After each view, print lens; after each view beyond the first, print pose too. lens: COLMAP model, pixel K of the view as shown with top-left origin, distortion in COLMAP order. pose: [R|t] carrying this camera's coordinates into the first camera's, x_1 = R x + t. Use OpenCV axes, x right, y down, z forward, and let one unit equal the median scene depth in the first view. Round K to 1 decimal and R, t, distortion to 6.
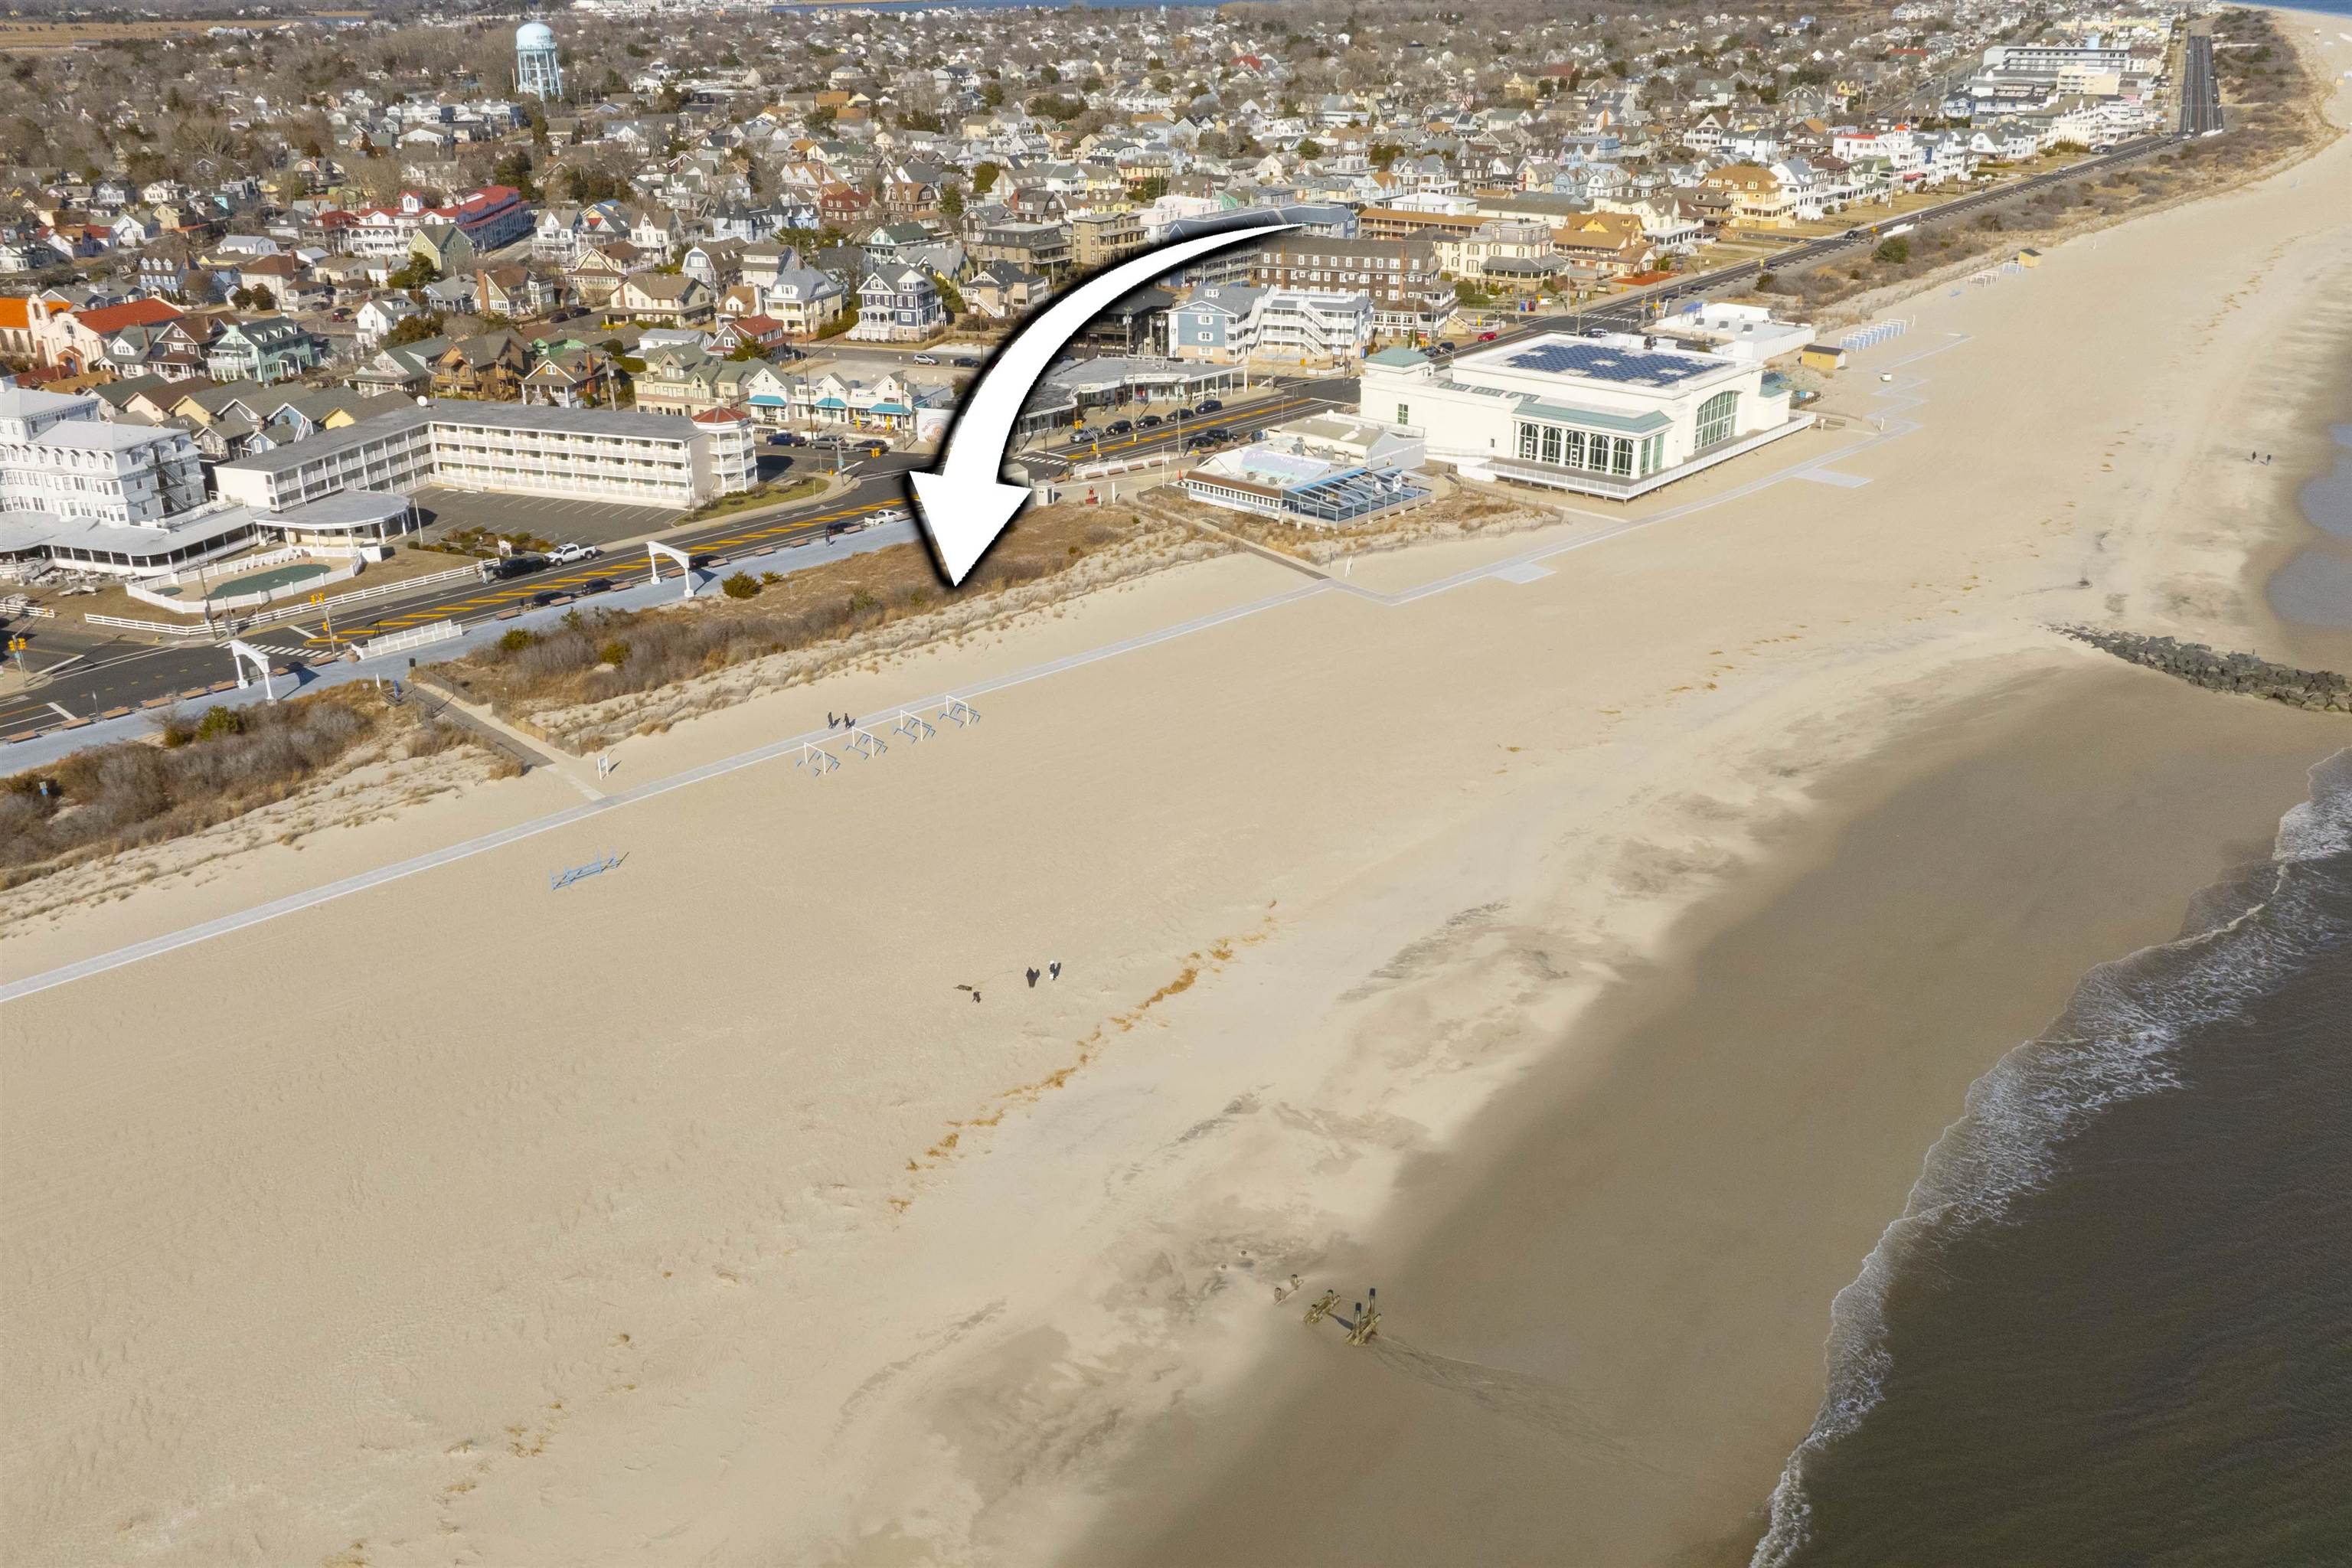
lens RADIAL K [[1969.4, 0, 1170.6], [0, 1969.4, 773.6], [0, 0, 1]] dist [-0.001355, -0.053529]
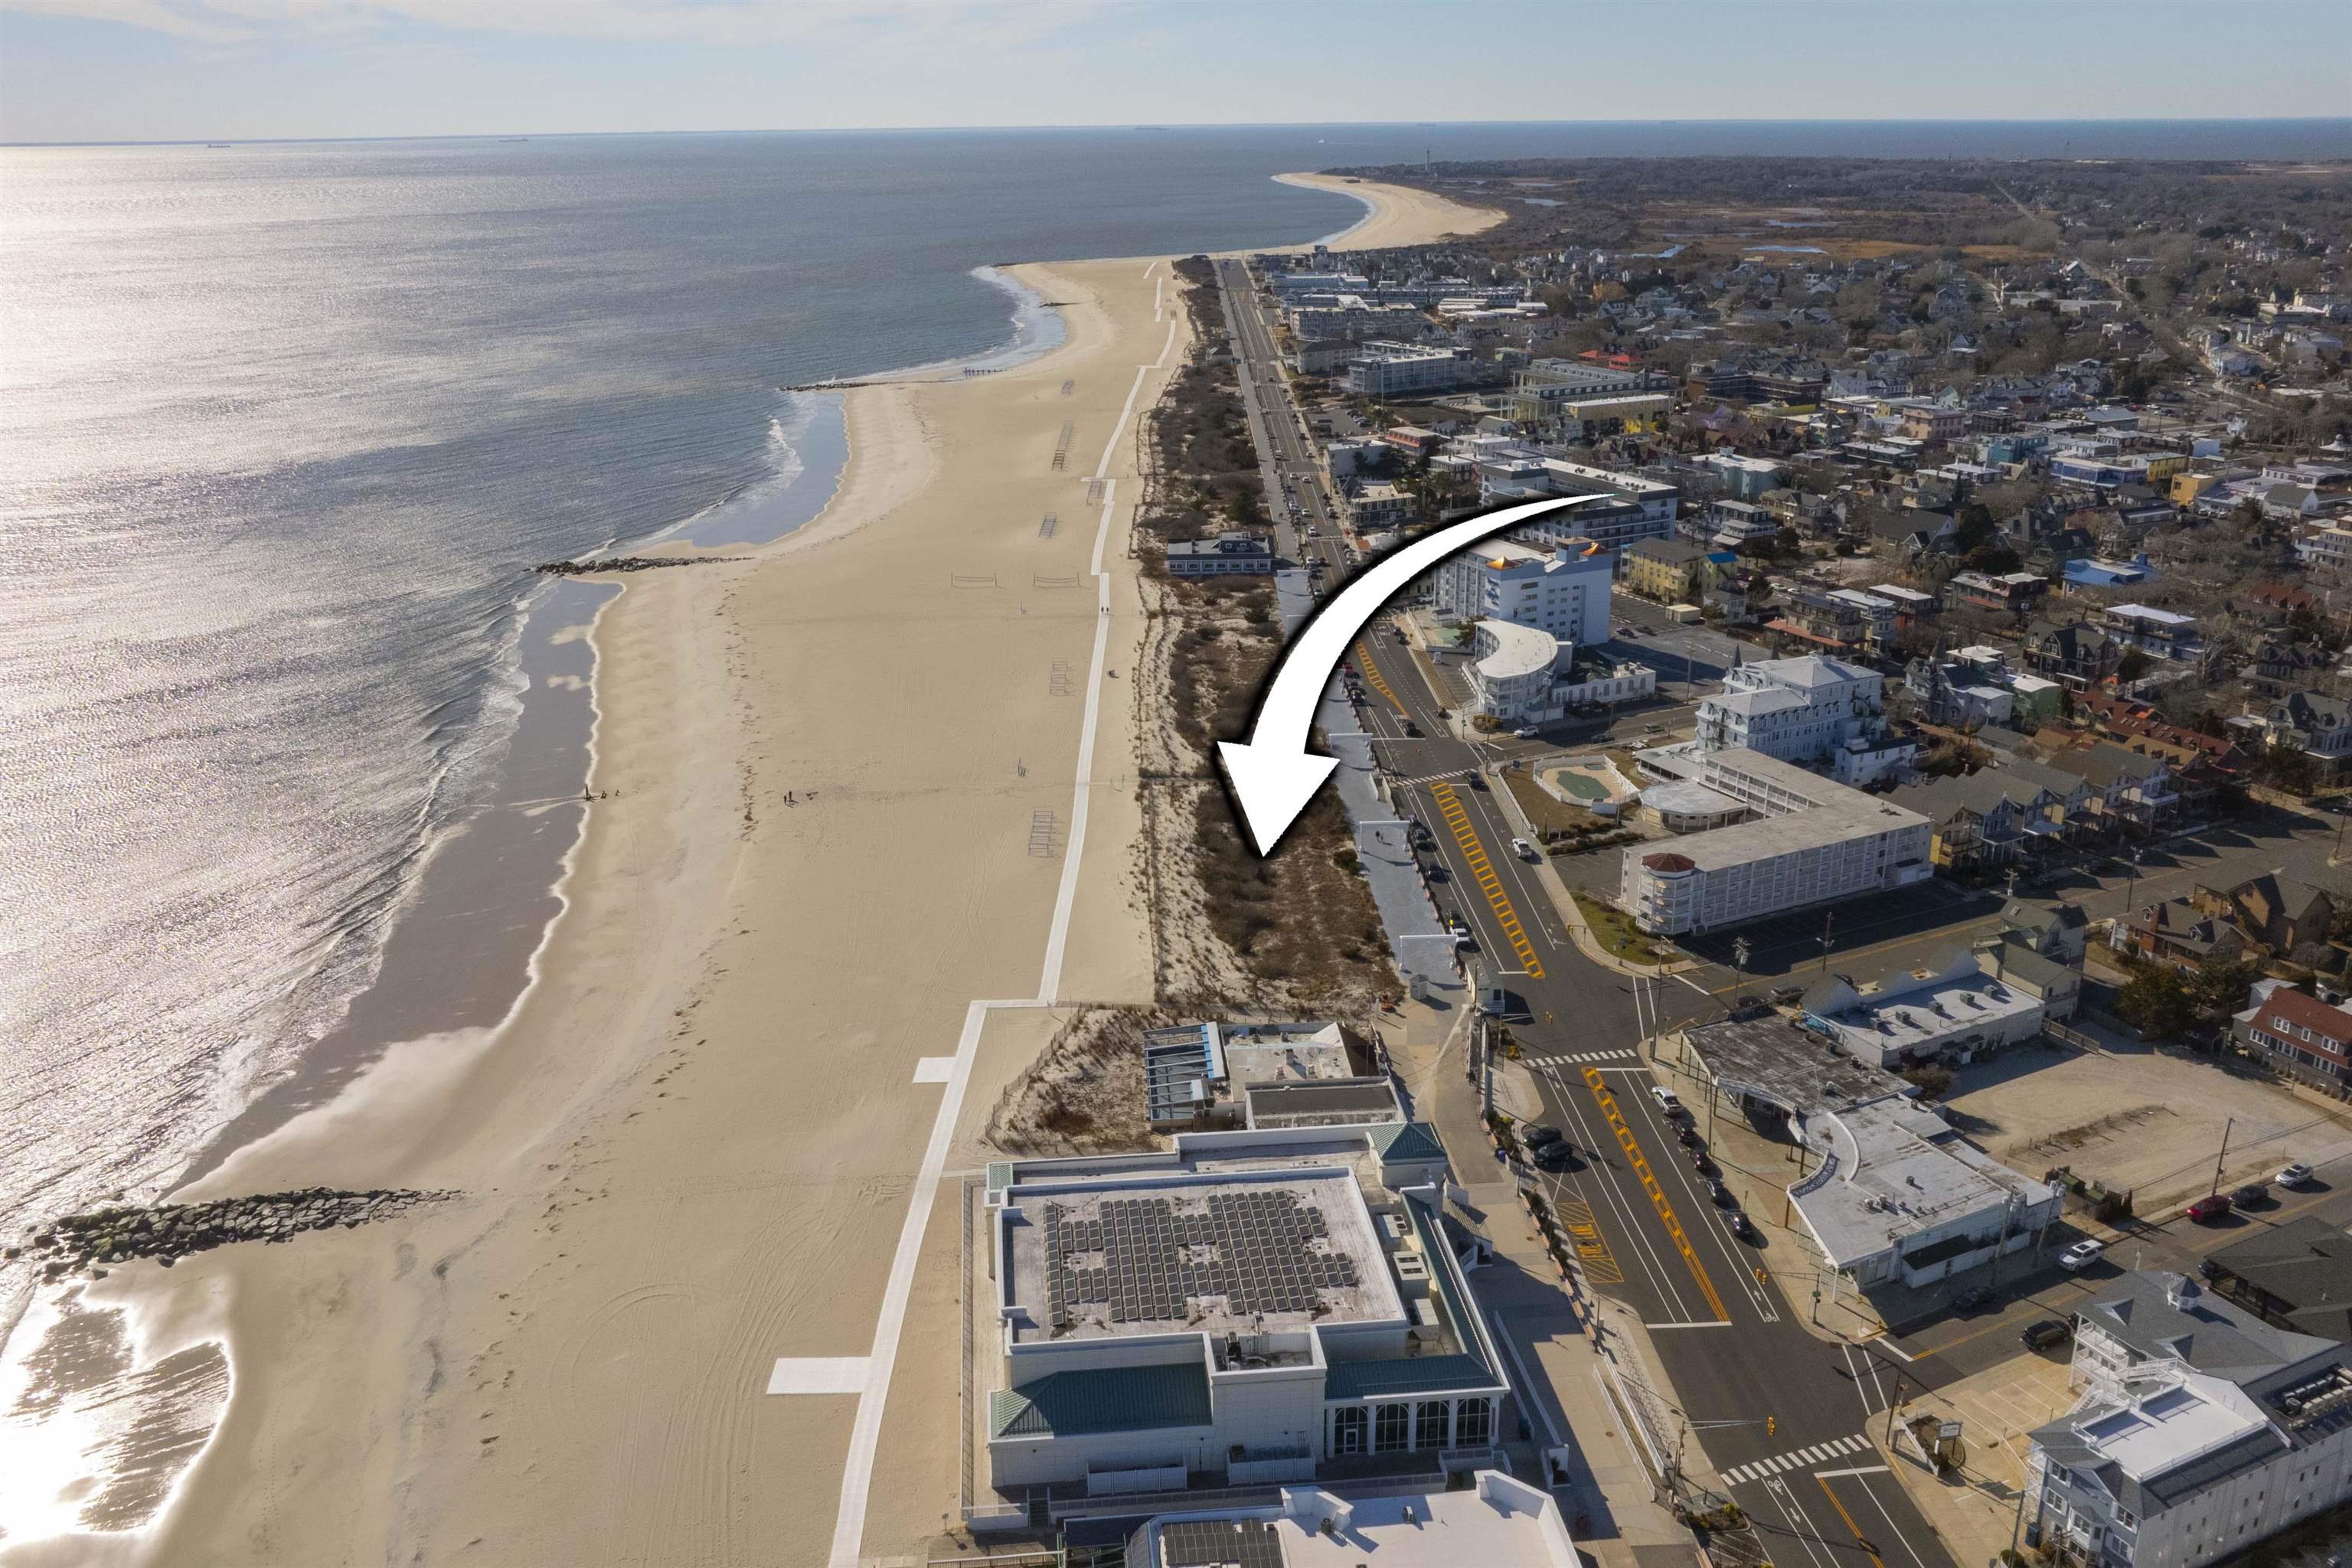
lens RADIAL K [[1969.4, 0, 1170.6], [0, 1969.4, 773.6], [0, 0, 1]] dist [-0.001355, -0.053529]
pose [[-0.686116, 0.249062, -0.683529, 0.674827], [-0.264175, 0.790135, 0.553081, -0.738319], [0.677832, 0.560049, -0.476328, 1.295192]]
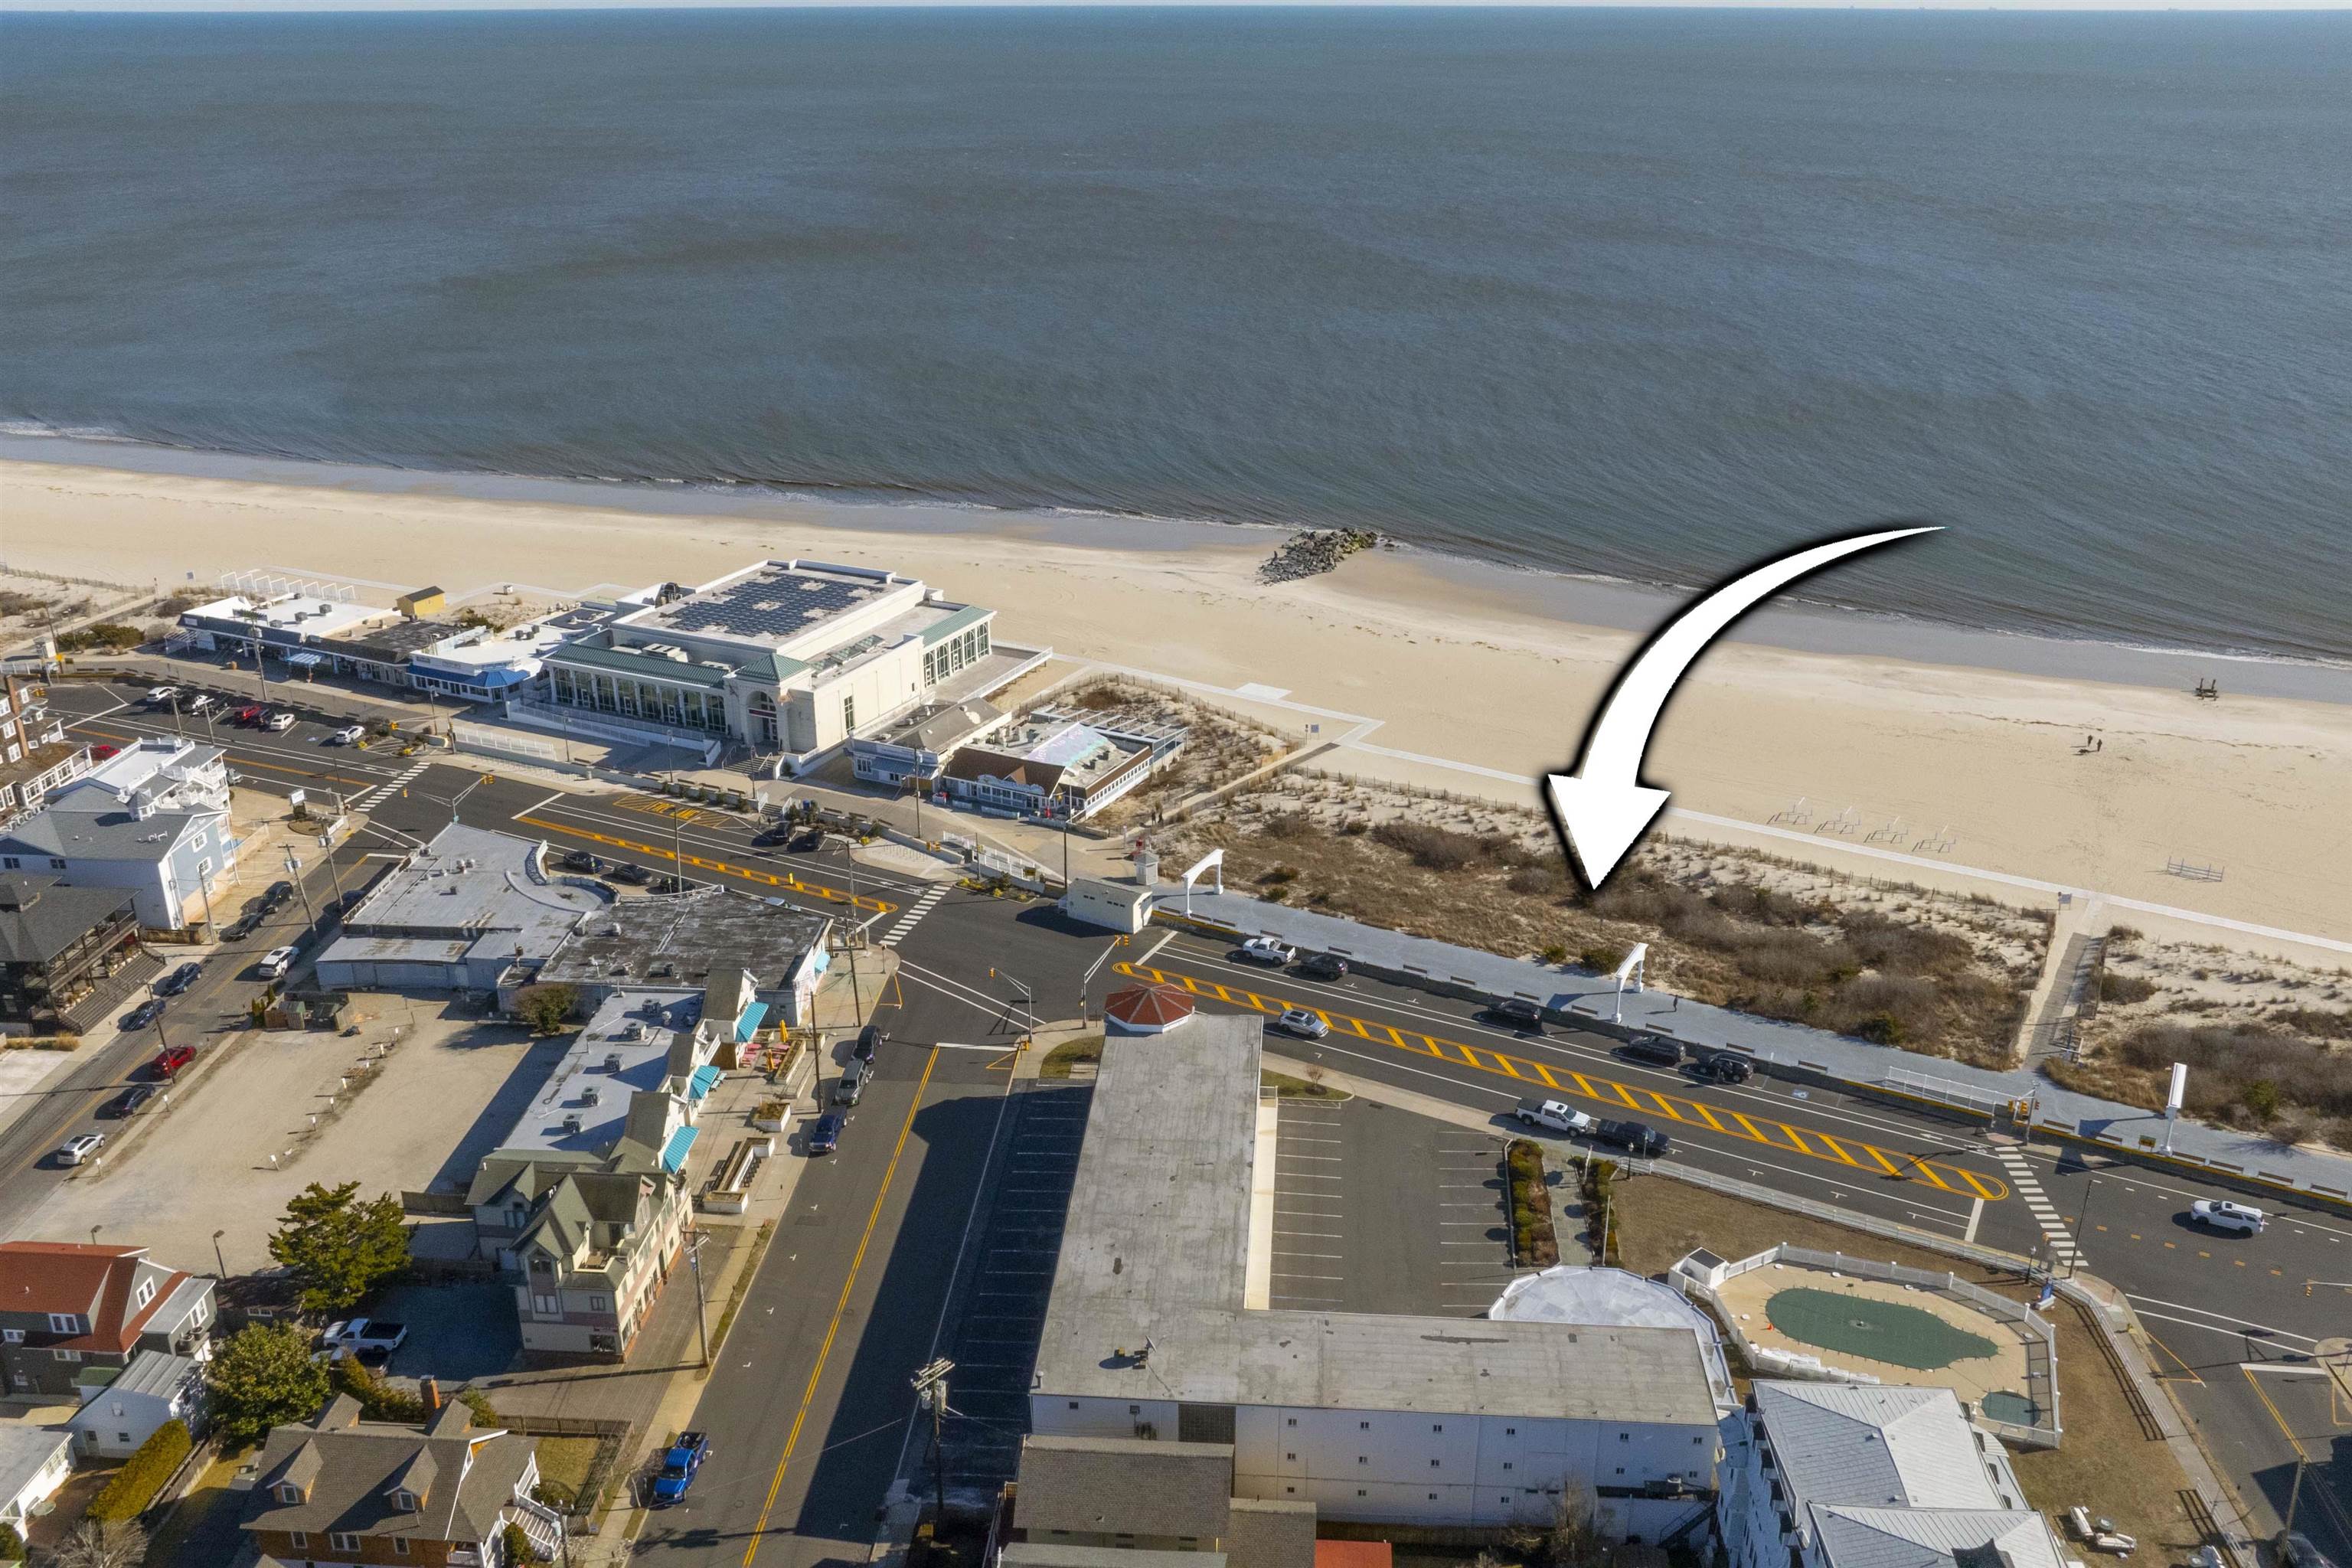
lens RADIAL K [[1969.4, 0, 1170.6], [0, 1969.4, 773.6], [0, 0, 1]] dist [-0.001355, -0.053529]
pose [[-0.269462, -0.343961, 0.899489, -0.775125], [0.375909, 0.822371, 0.427083, -0.510133], [-0.886613, 0.453208, -0.092300, 1.015336]]
